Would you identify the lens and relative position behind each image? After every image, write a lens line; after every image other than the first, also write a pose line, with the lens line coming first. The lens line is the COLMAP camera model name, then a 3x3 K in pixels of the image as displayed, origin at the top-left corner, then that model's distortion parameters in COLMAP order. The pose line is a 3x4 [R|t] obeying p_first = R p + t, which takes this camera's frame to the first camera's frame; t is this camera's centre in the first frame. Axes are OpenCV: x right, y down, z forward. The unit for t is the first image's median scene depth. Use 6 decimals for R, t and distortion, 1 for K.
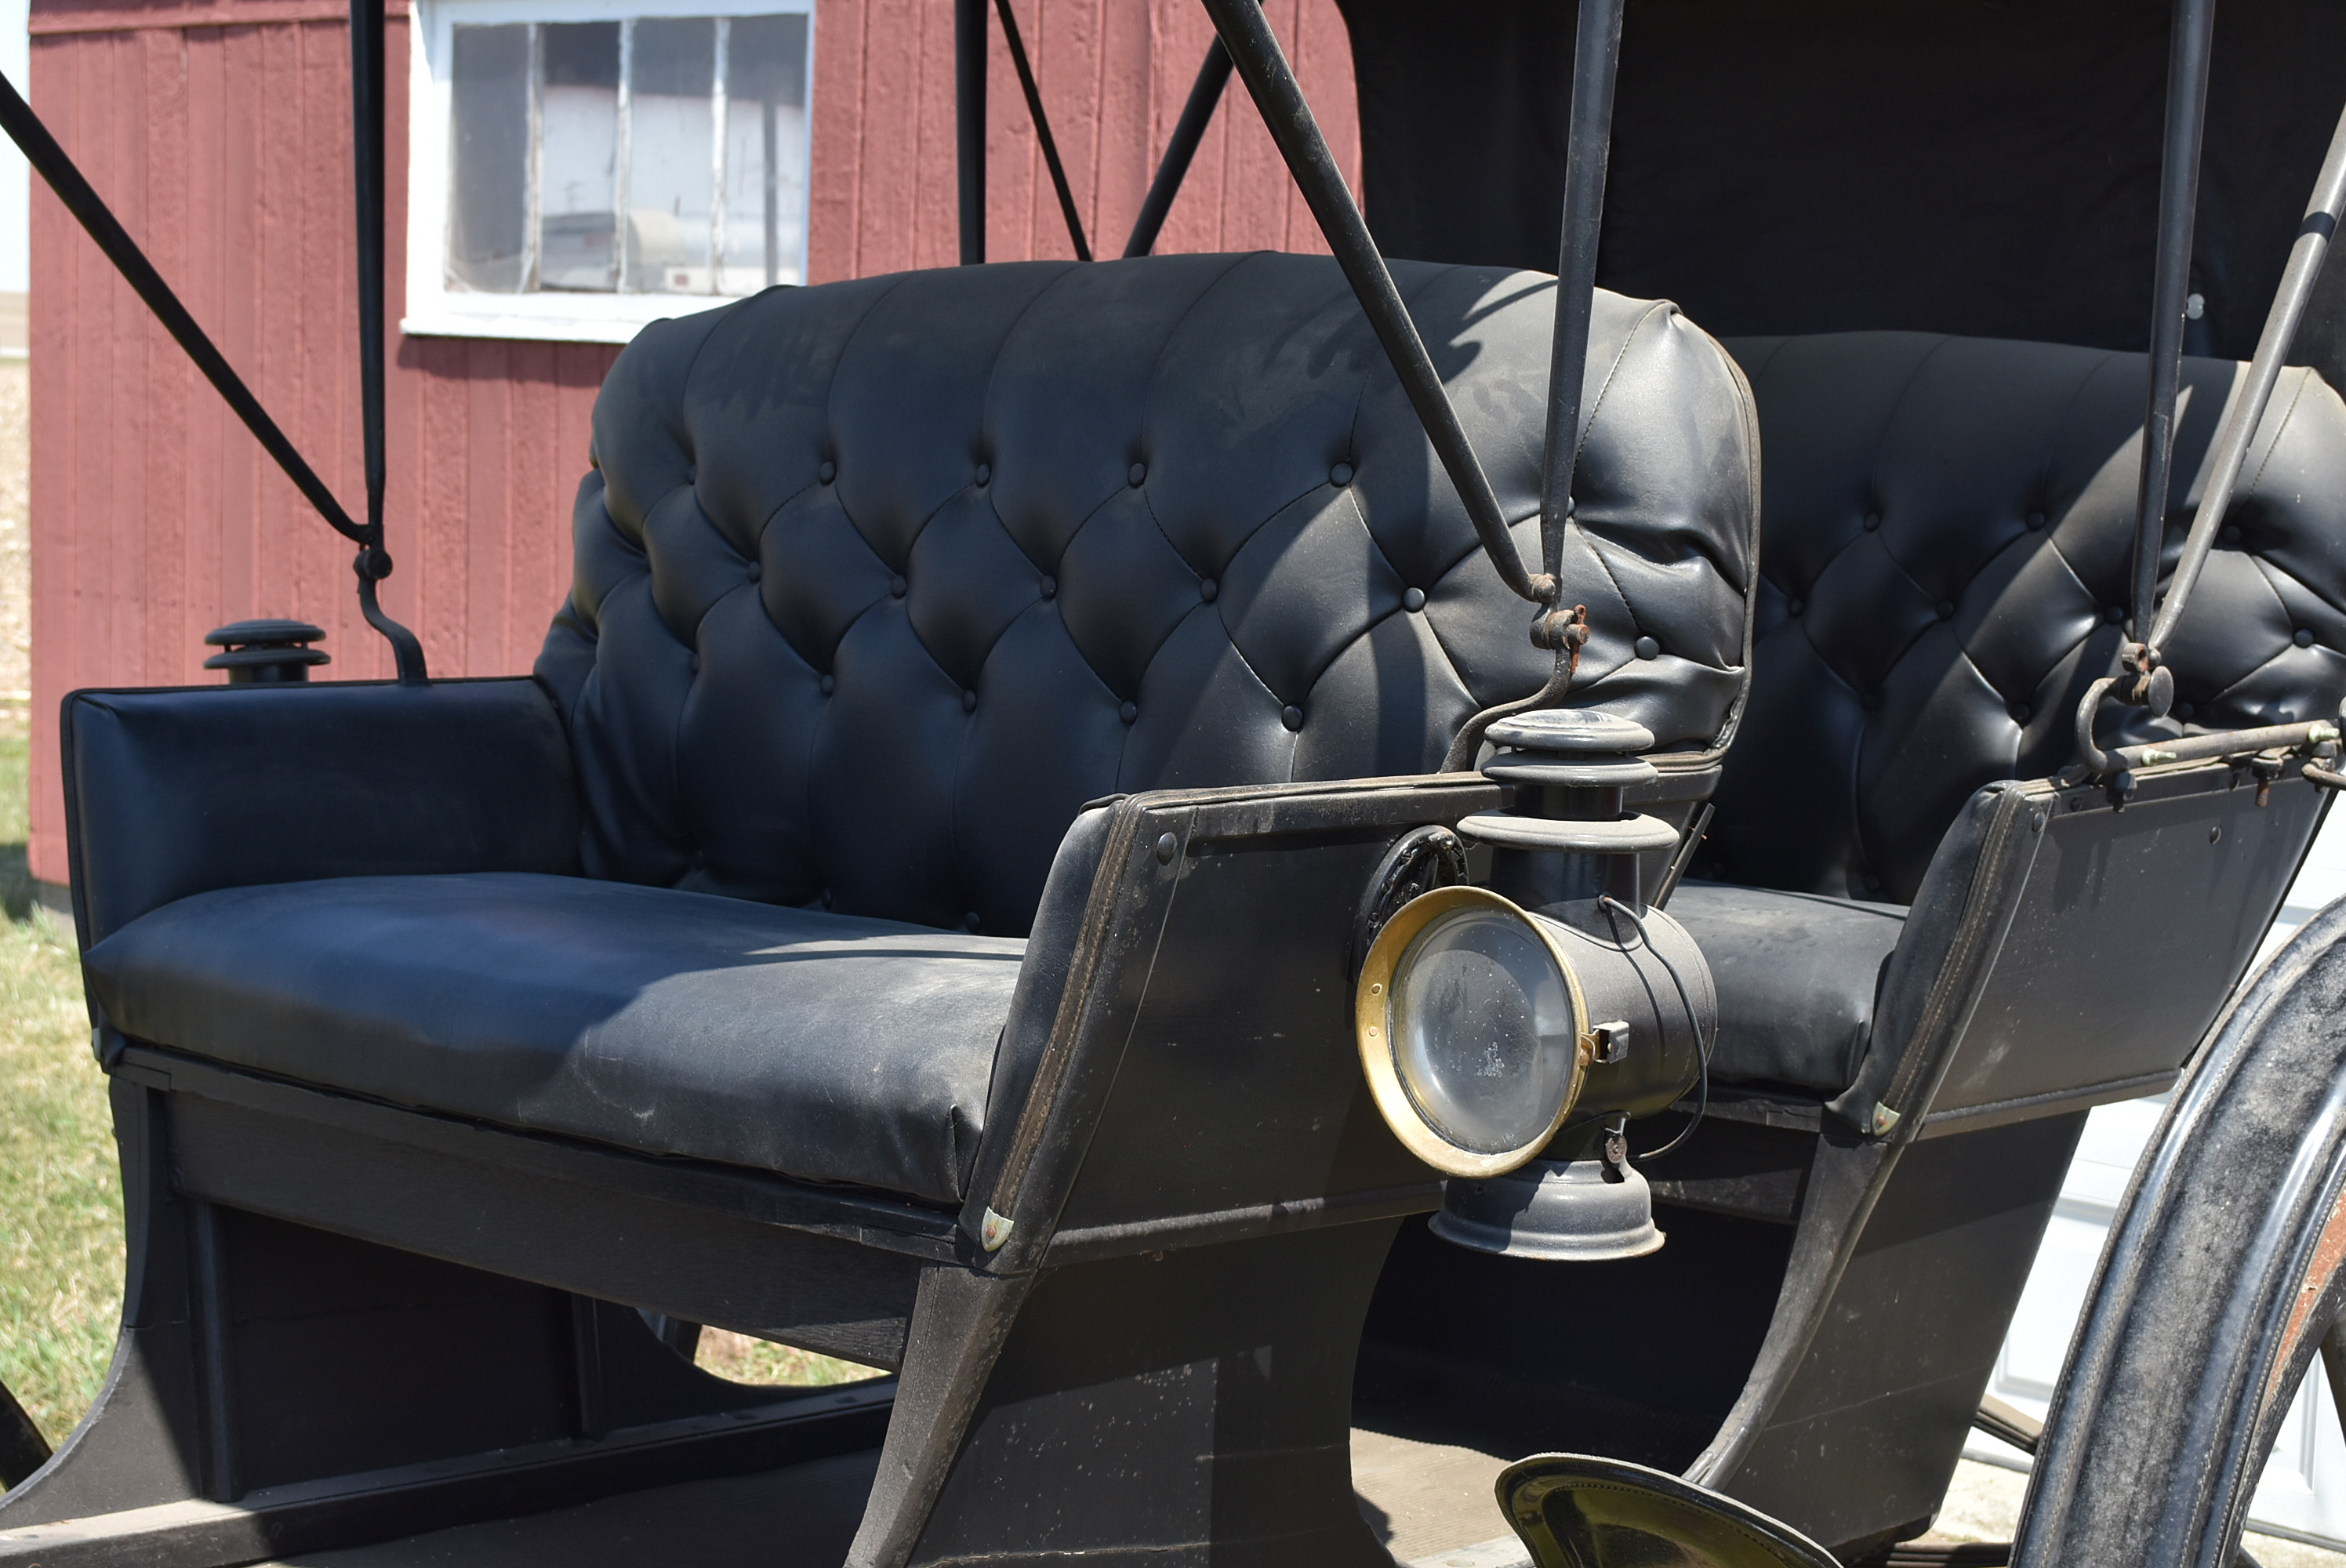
lens RADIAL K [[3749.5, 0, 1189.2], [0, 3749.5, 796.4], [0, 0, 1]] dist [-0.013985, 0.000000]
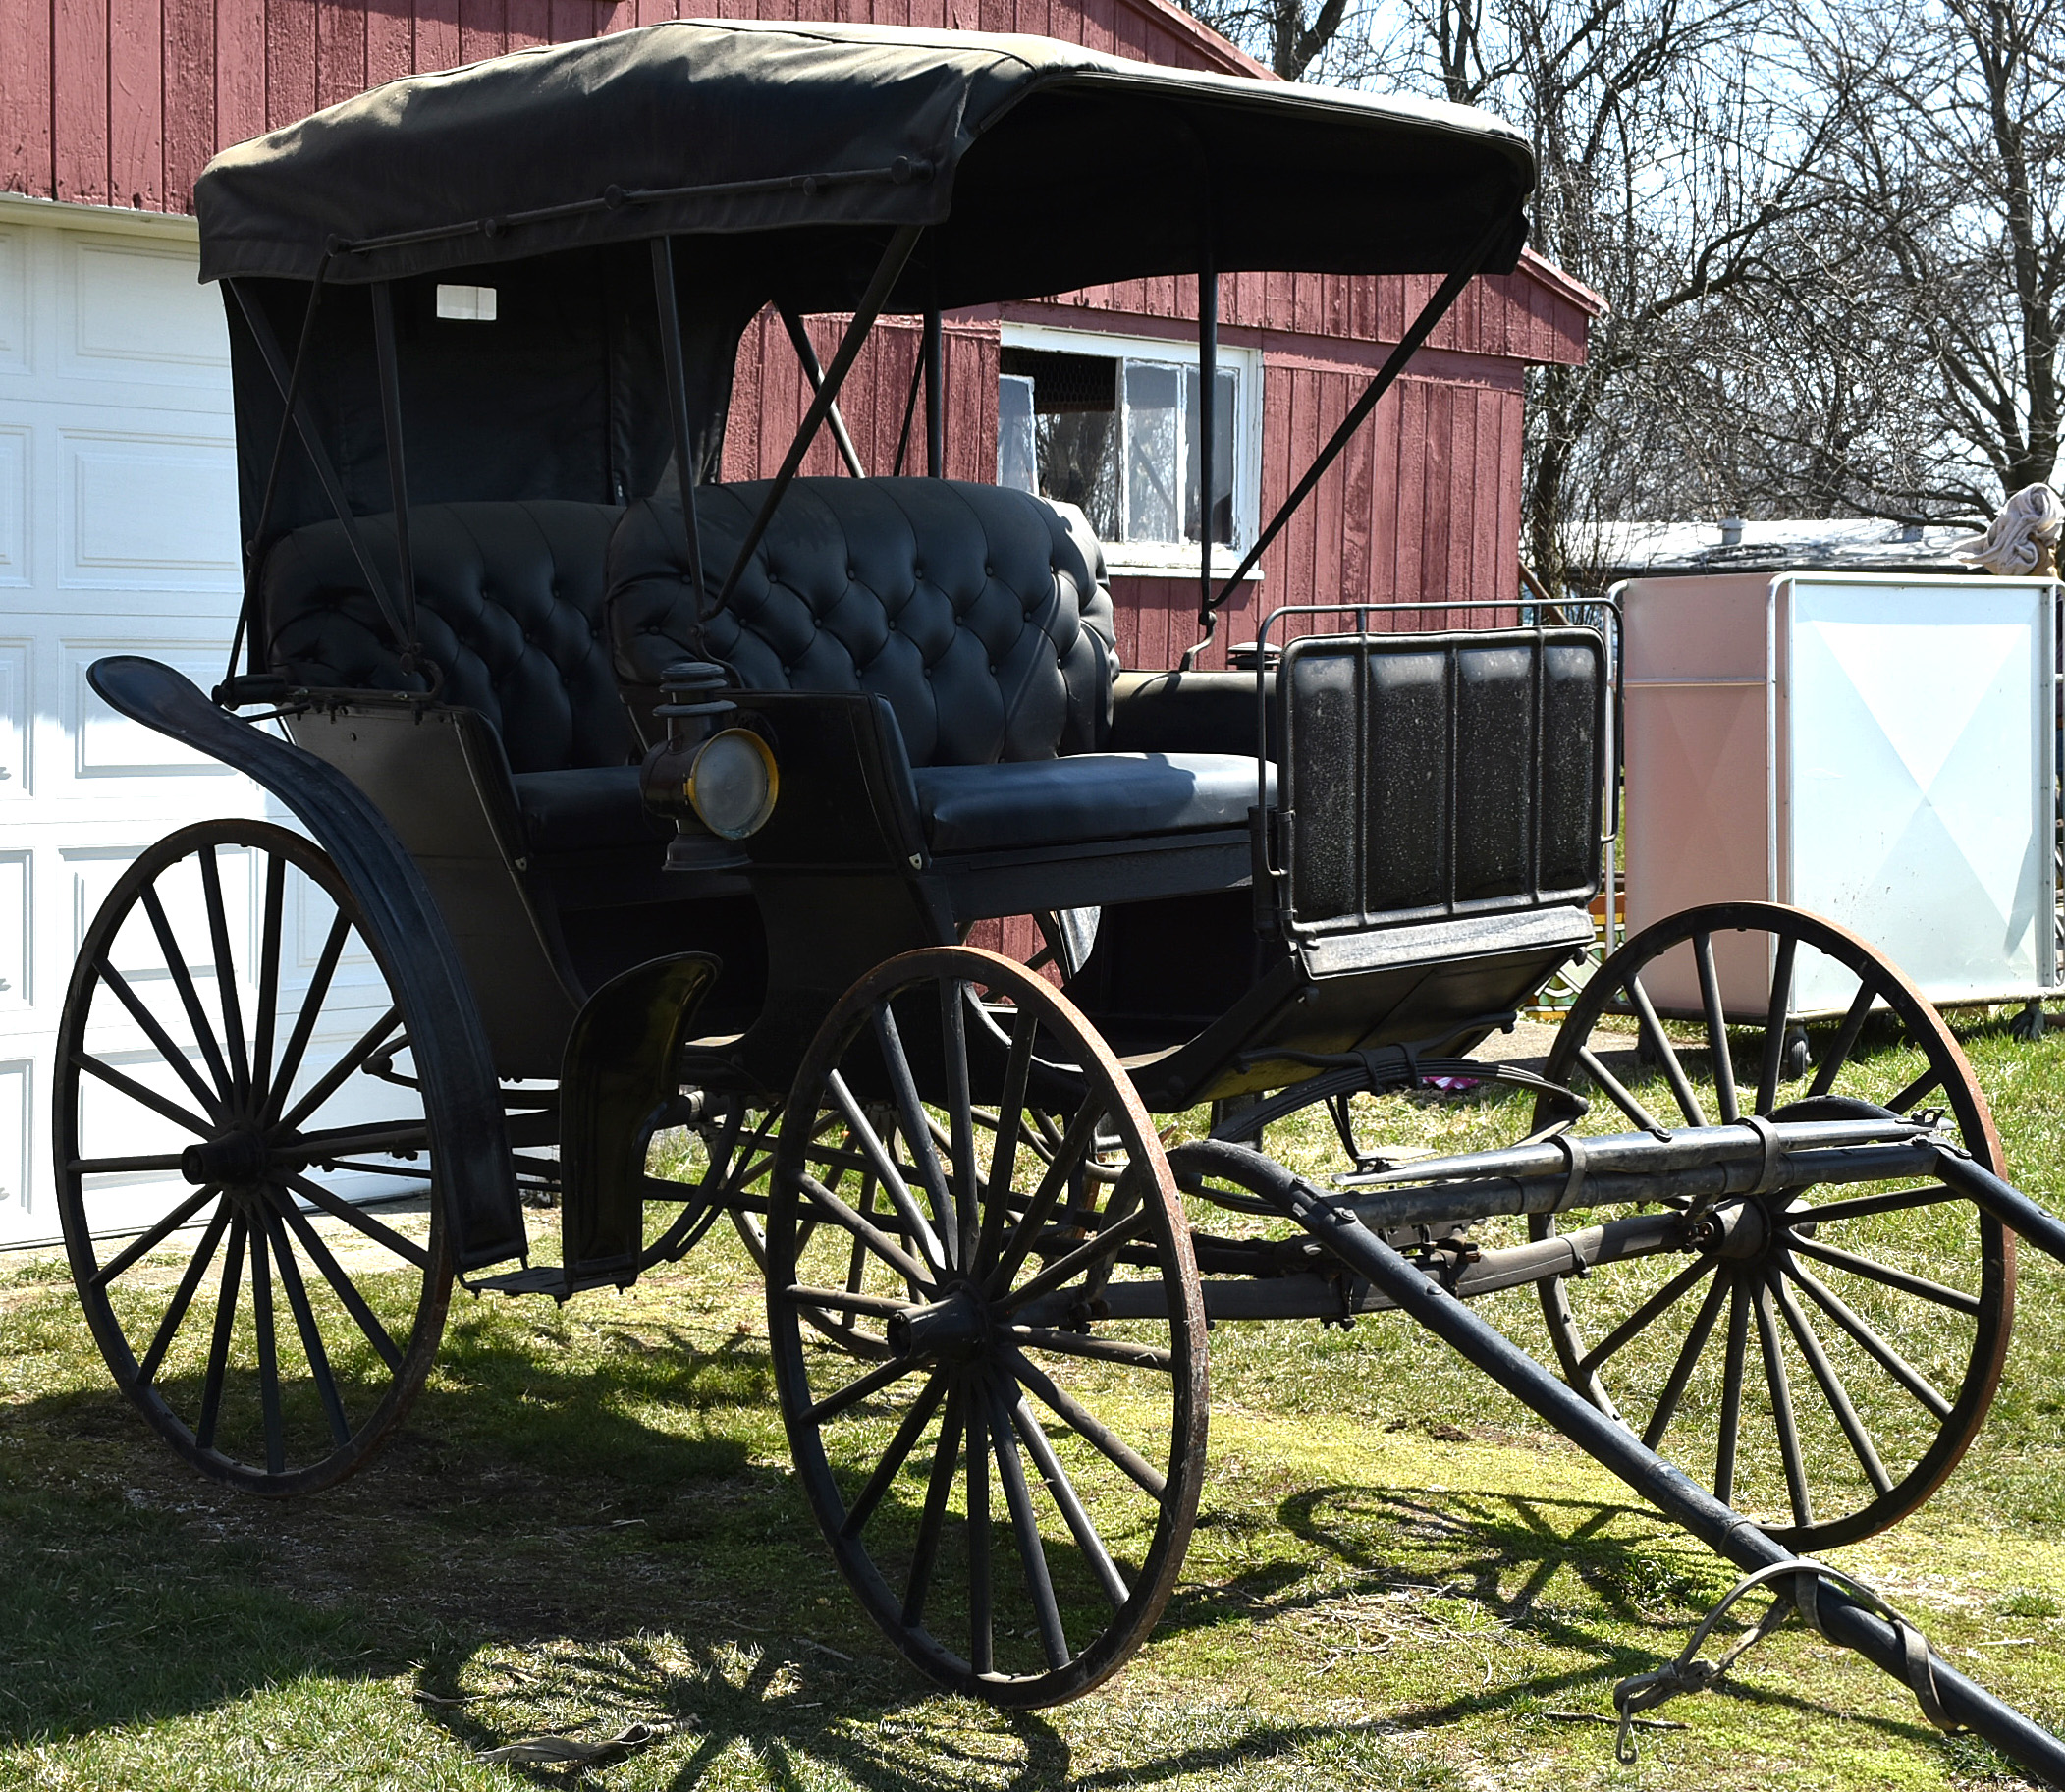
lens RADIAL K [[3620.8, 0, 1026.1], [0, 3620.8, 892.5], [0, 0, 1]] dist [0.126900, 0.000000]
pose [[0.008793, -0.105028, 0.994430, -2.477203], [0.099958, 0.989580, 0.103632, -0.127836], [-0.994953, 0.098490, 0.019200, 0.992195]]
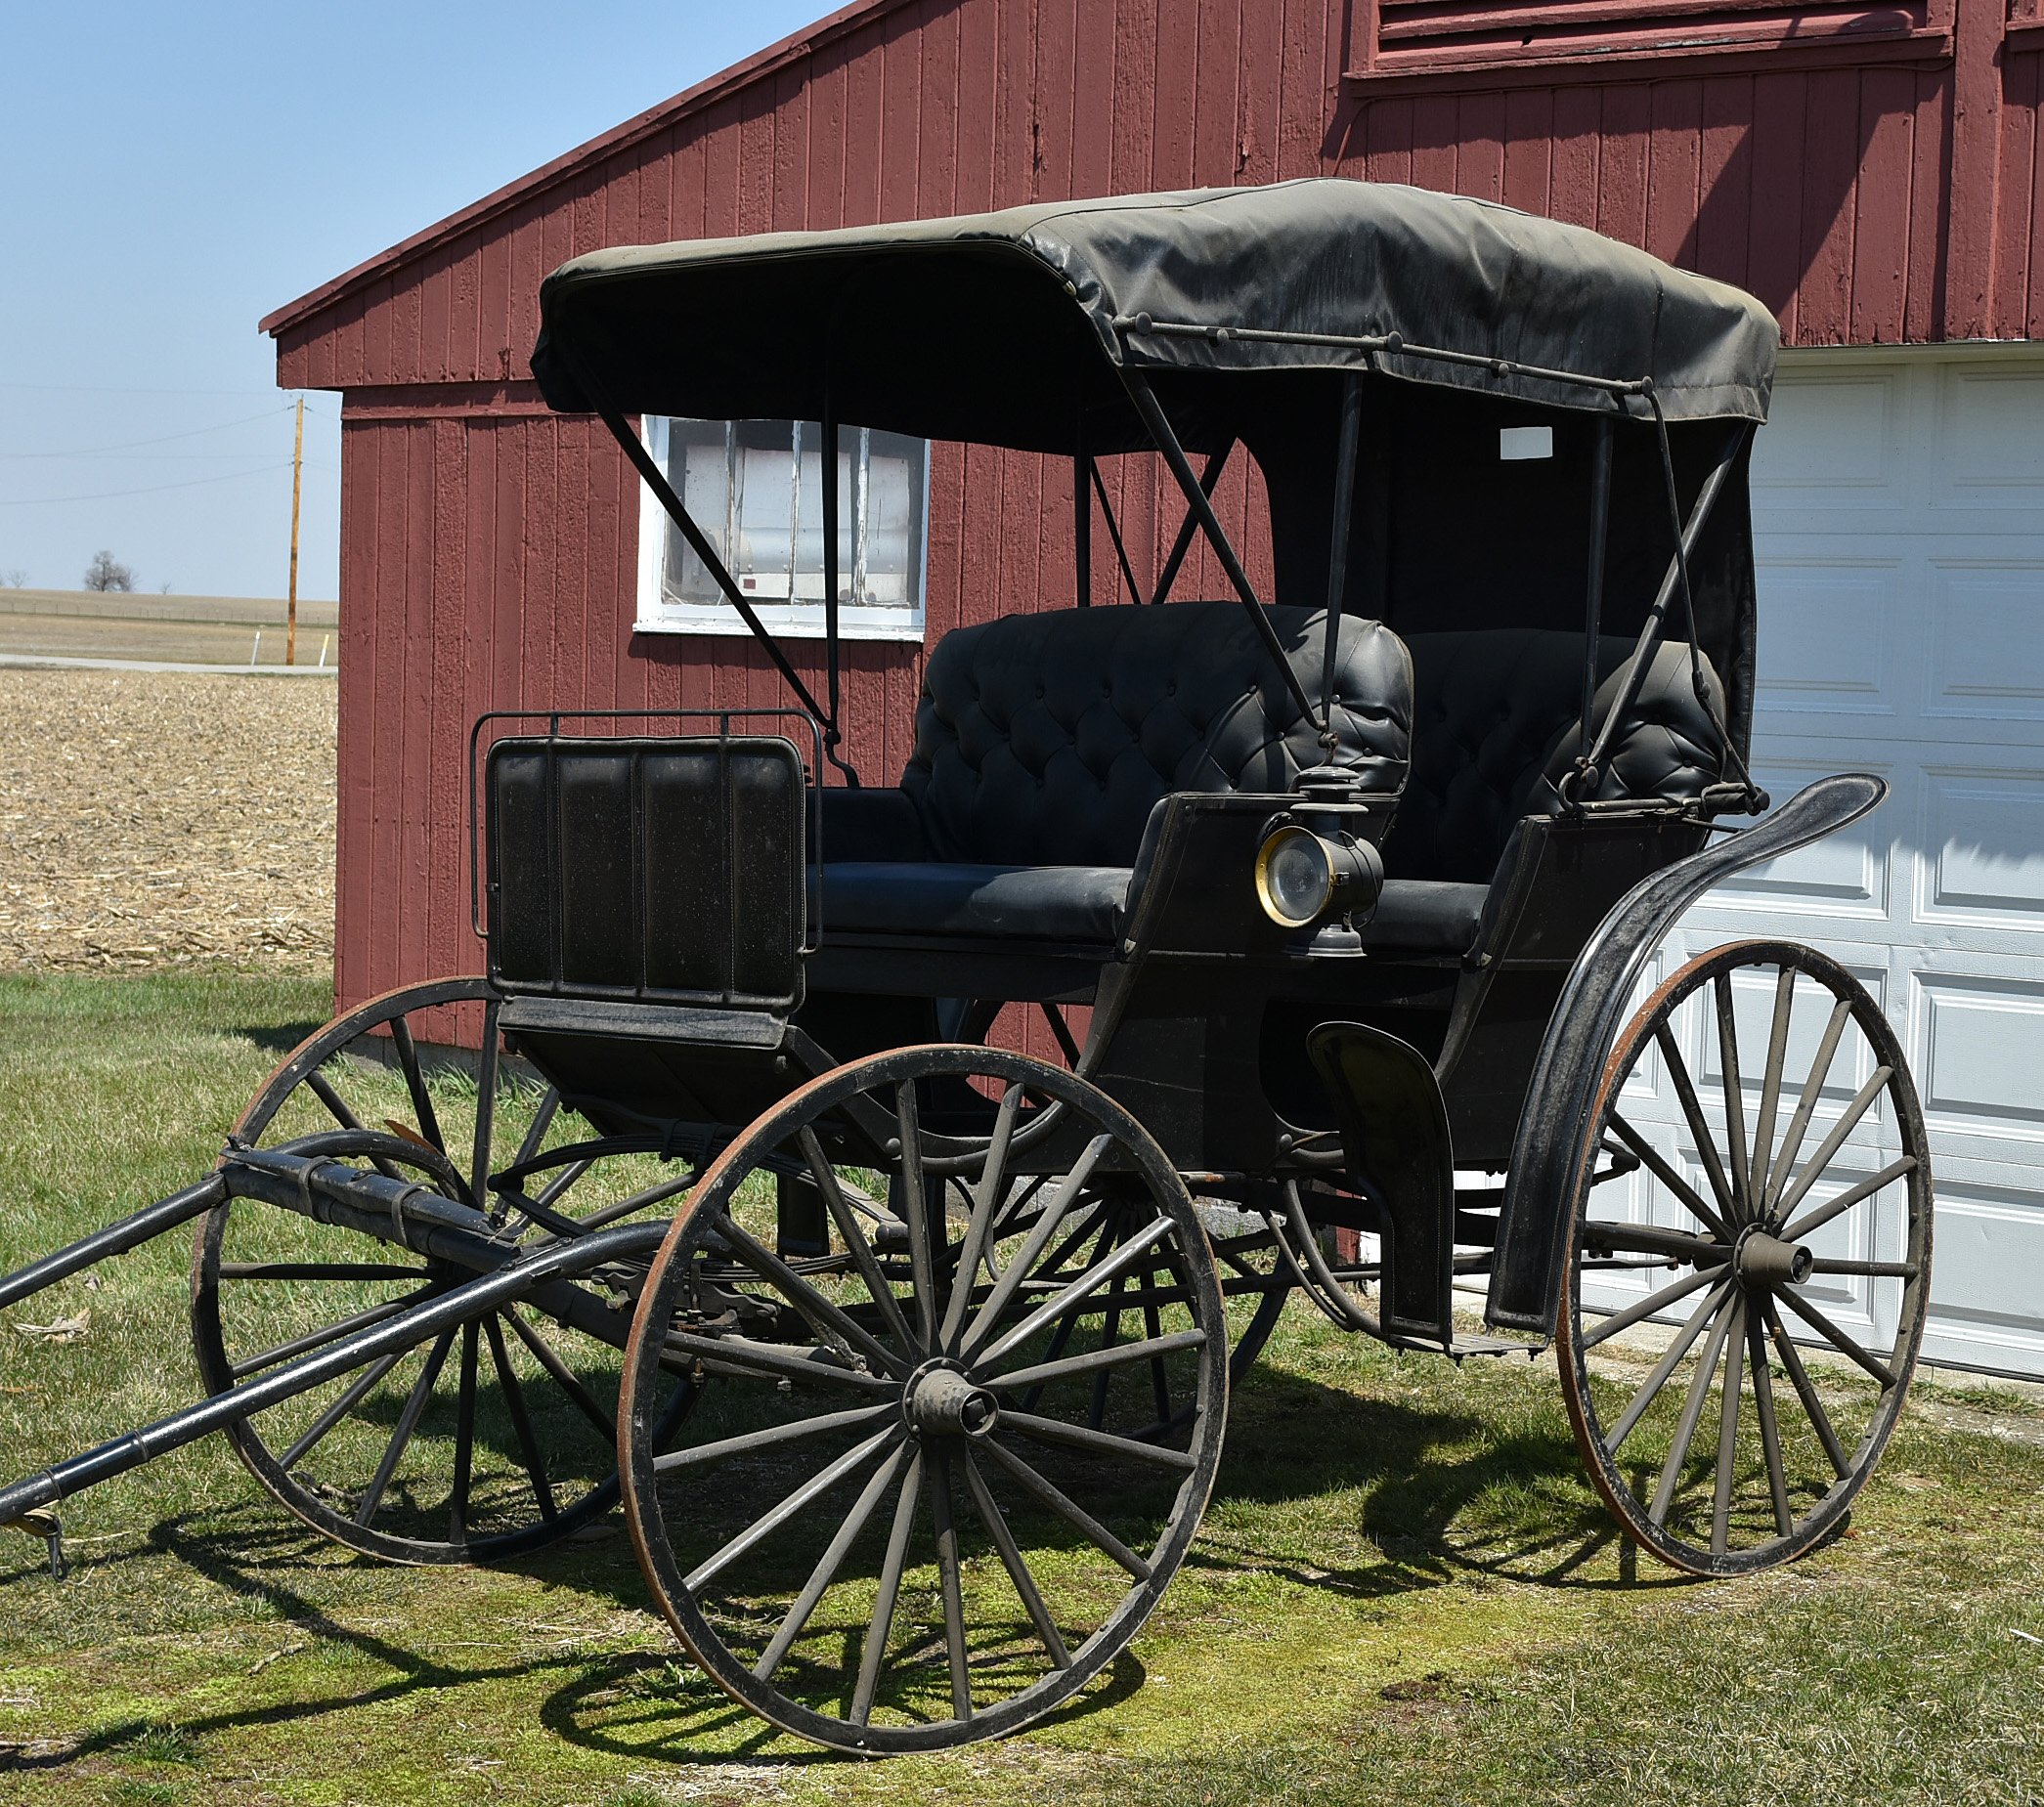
lens RADIAL K [[4312.0, 0, 1043.3], [0, 4312.0, 922.5], [0, 0, 1]] dist [-0.015310, 0.000000]
pose [[0.999584, -0.008197, -0.027649, -0.021936], [0.006747, 0.998618, -0.052116, 0.228125], [0.028038, 0.051908, 0.998258, -1.954029]]
